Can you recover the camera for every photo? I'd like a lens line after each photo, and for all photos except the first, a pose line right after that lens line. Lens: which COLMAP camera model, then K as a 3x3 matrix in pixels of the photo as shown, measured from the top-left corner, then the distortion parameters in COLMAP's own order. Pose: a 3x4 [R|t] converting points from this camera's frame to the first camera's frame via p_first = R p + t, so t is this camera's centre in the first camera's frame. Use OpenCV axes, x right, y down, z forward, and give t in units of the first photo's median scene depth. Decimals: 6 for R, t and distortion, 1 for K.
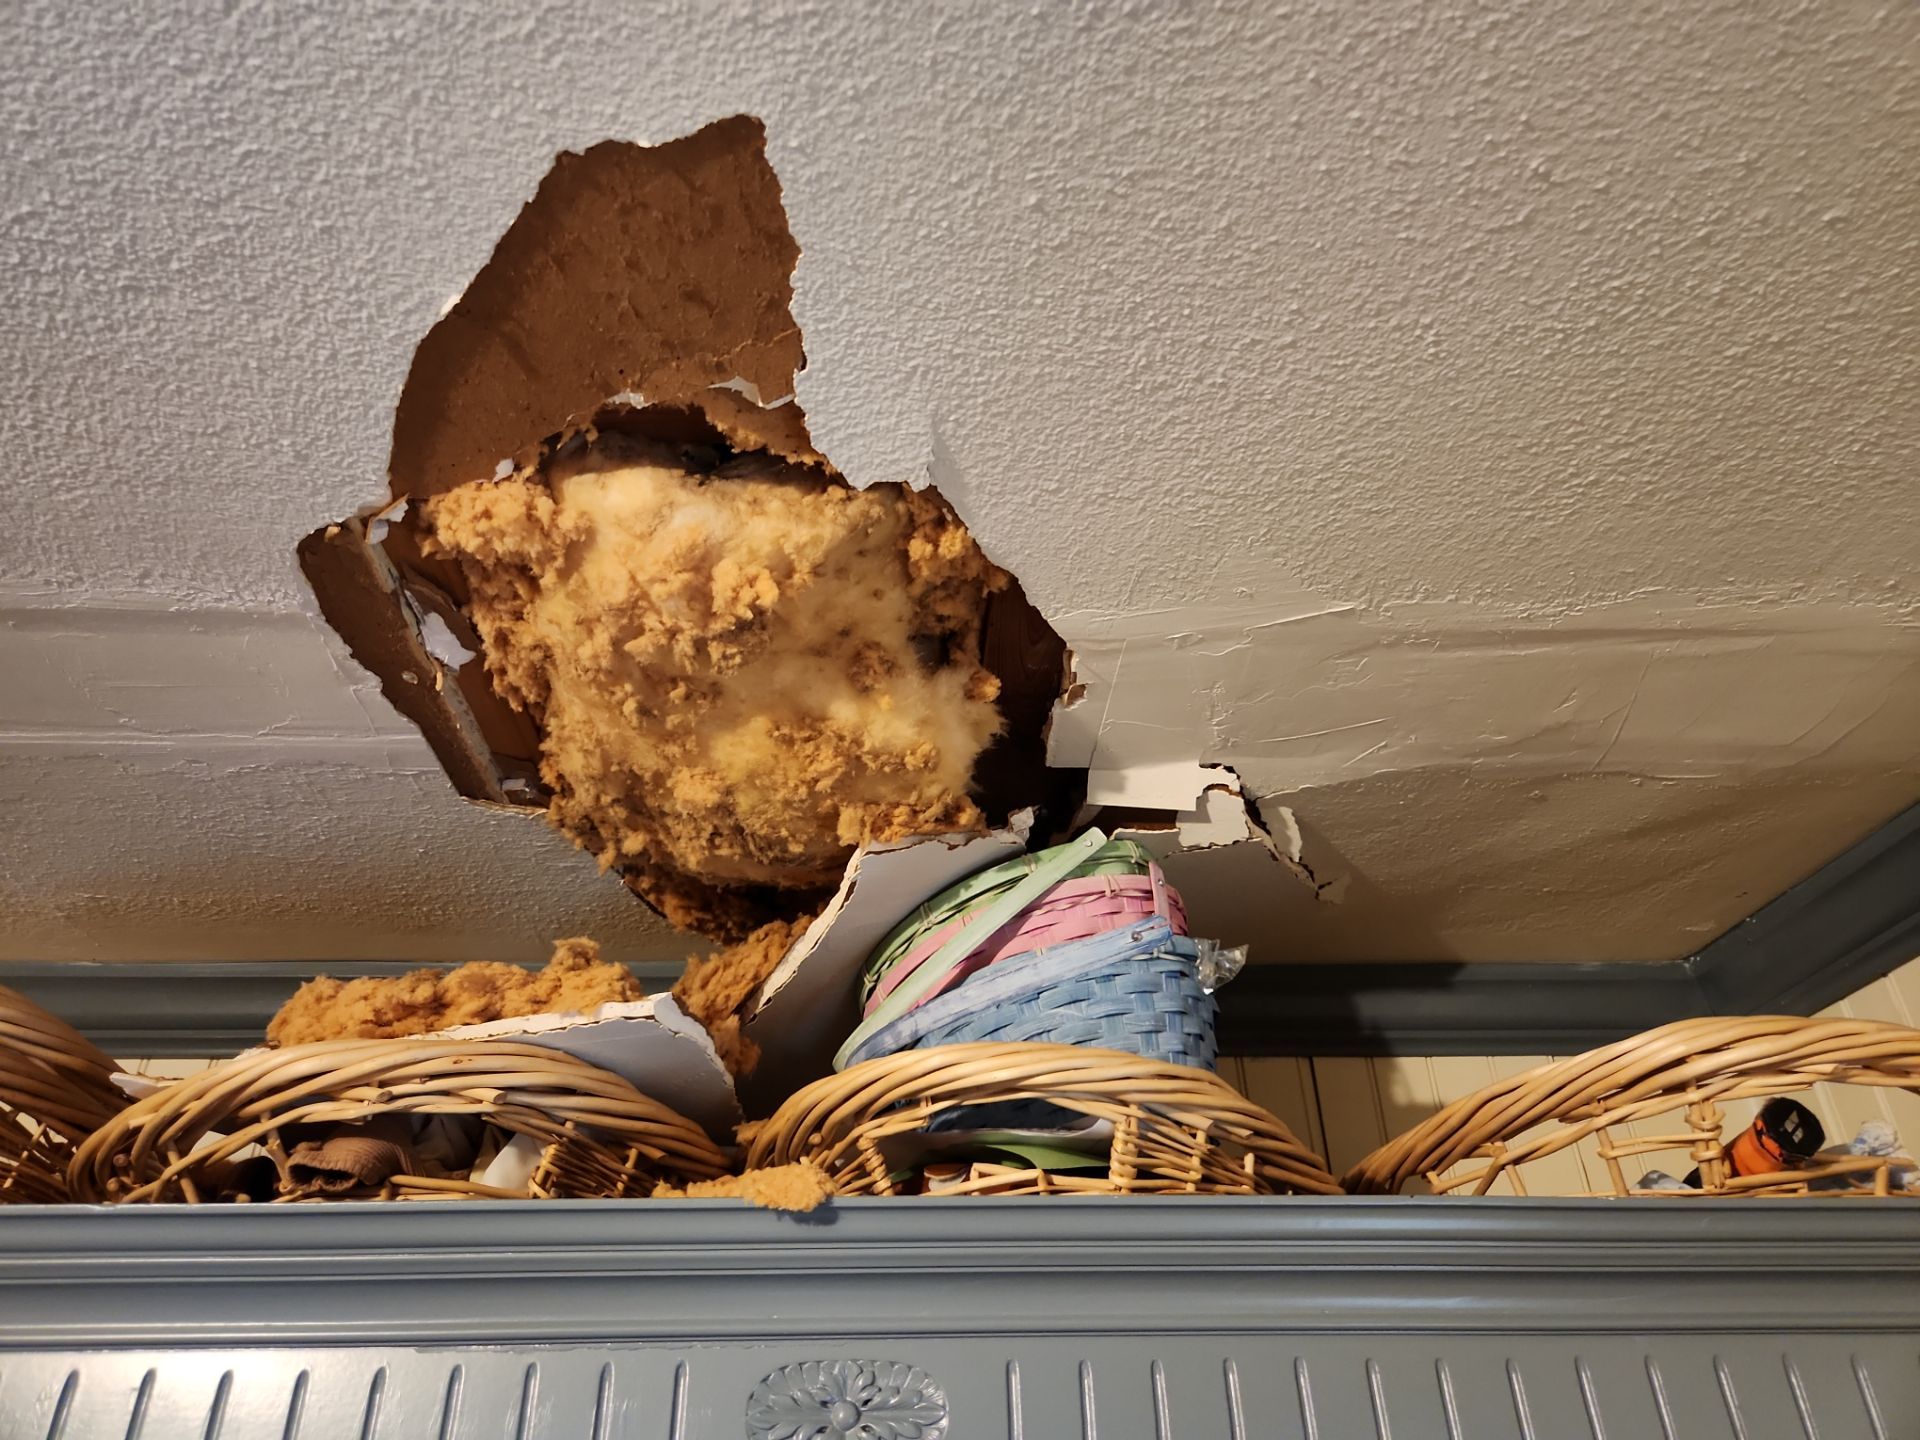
lens RADIAL K [[1248.0, 0, 906.3], [0, 1248.0, 717.2], [0, 0, 1]] dist [0.053630, -0.041646]
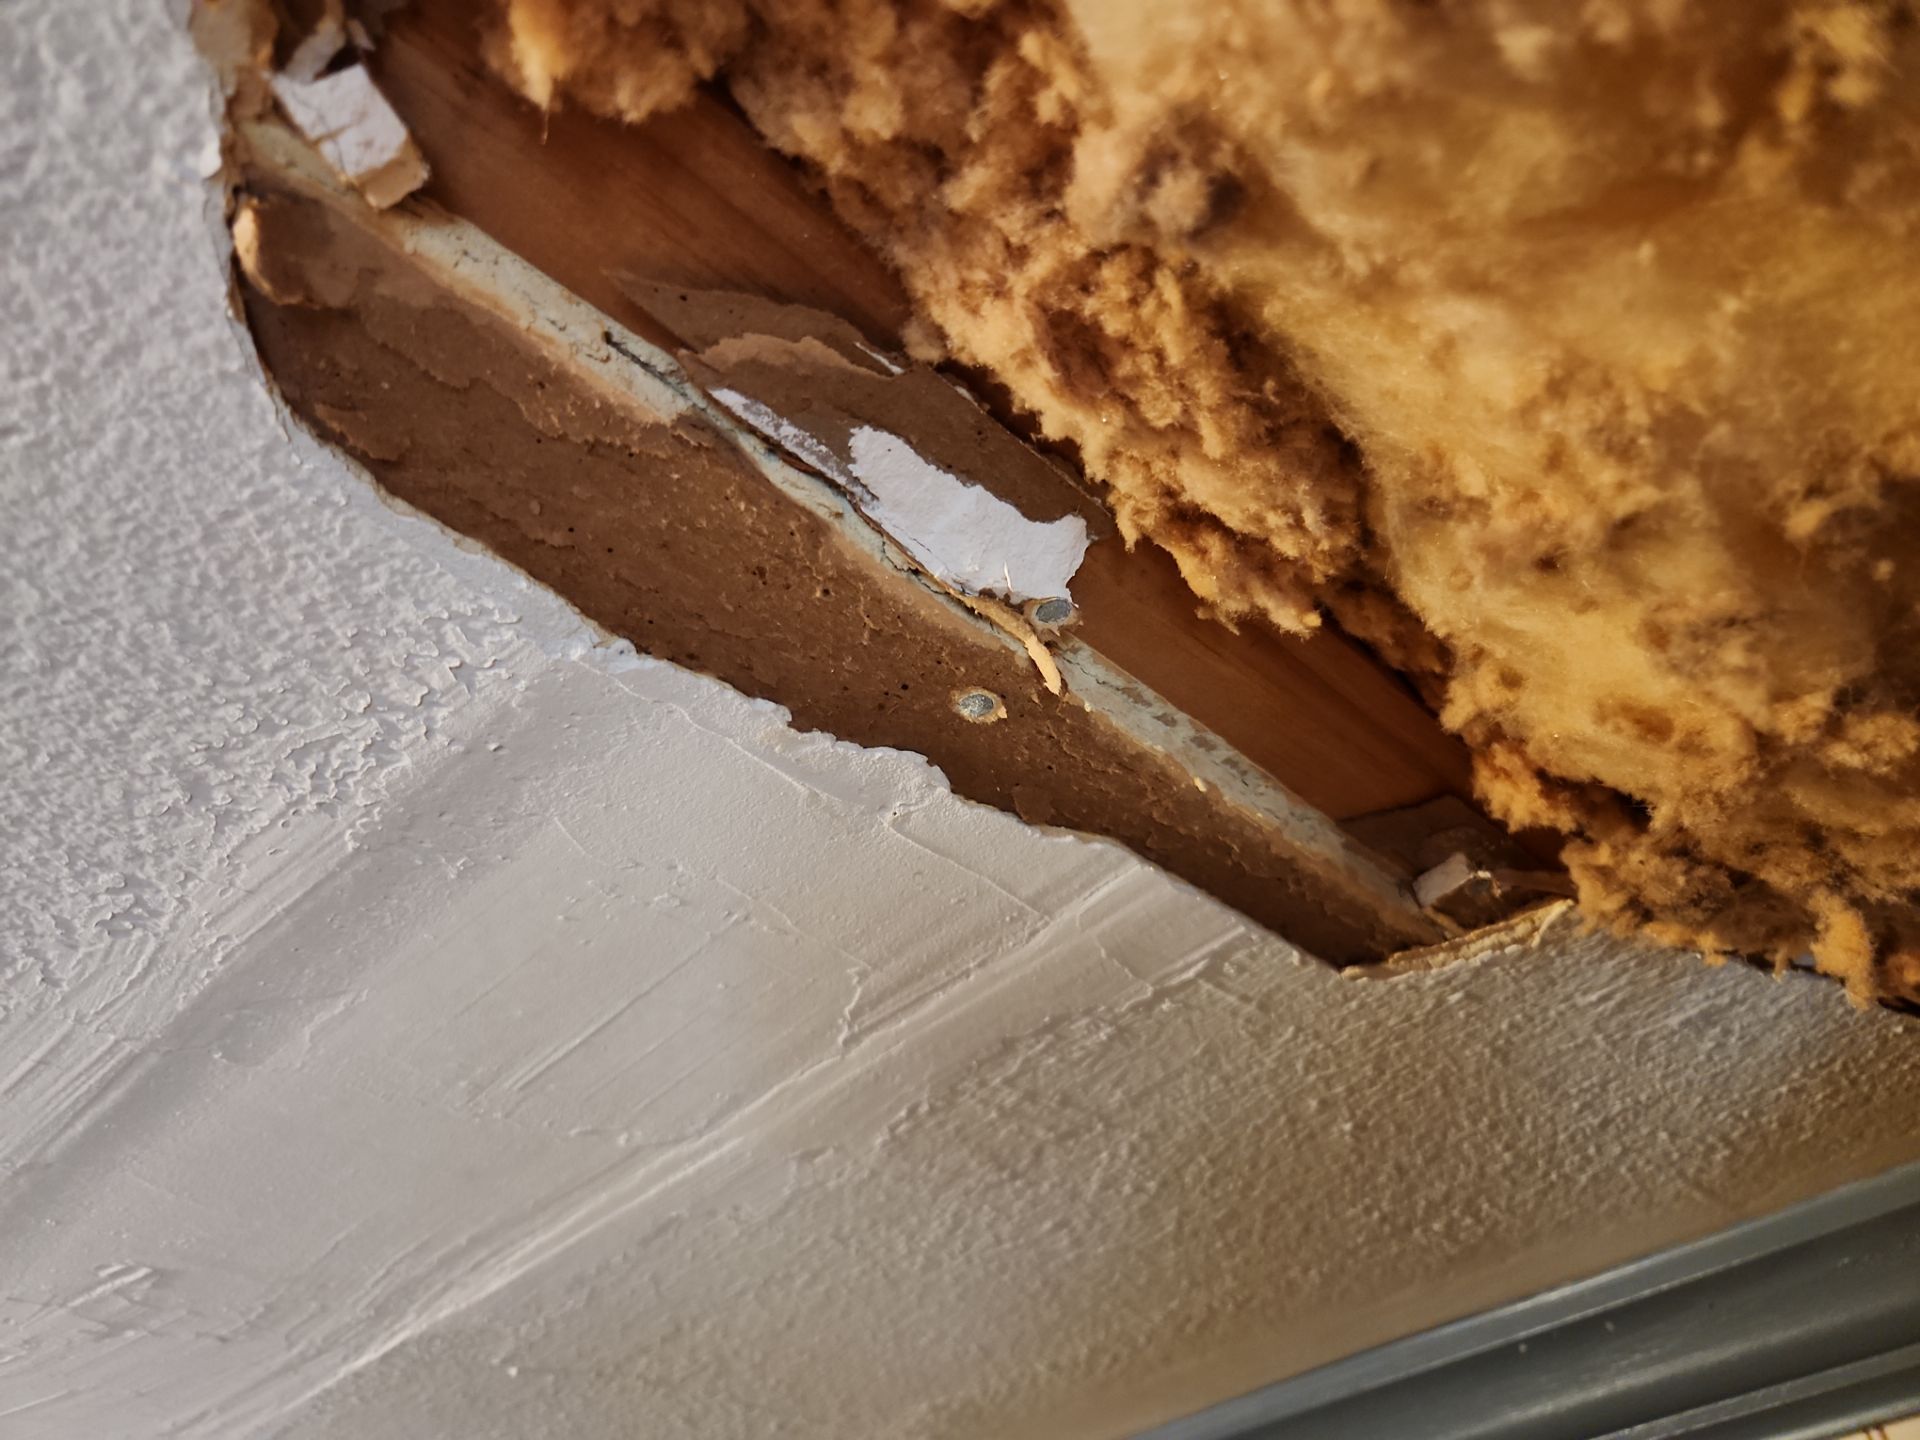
lens RADIAL K [[1248.0, 0, 906.3], [0, 1248.0, 717.2], [0, 0, 1]] dist [0.053630, -0.041646]
pose [[0.664139, -0.551533, -0.504708, -0.211080], [0.463426, 0.833459, -0.300968, 0.053973], [0.586647, -0.034010, 0.809128, 0.628843]]
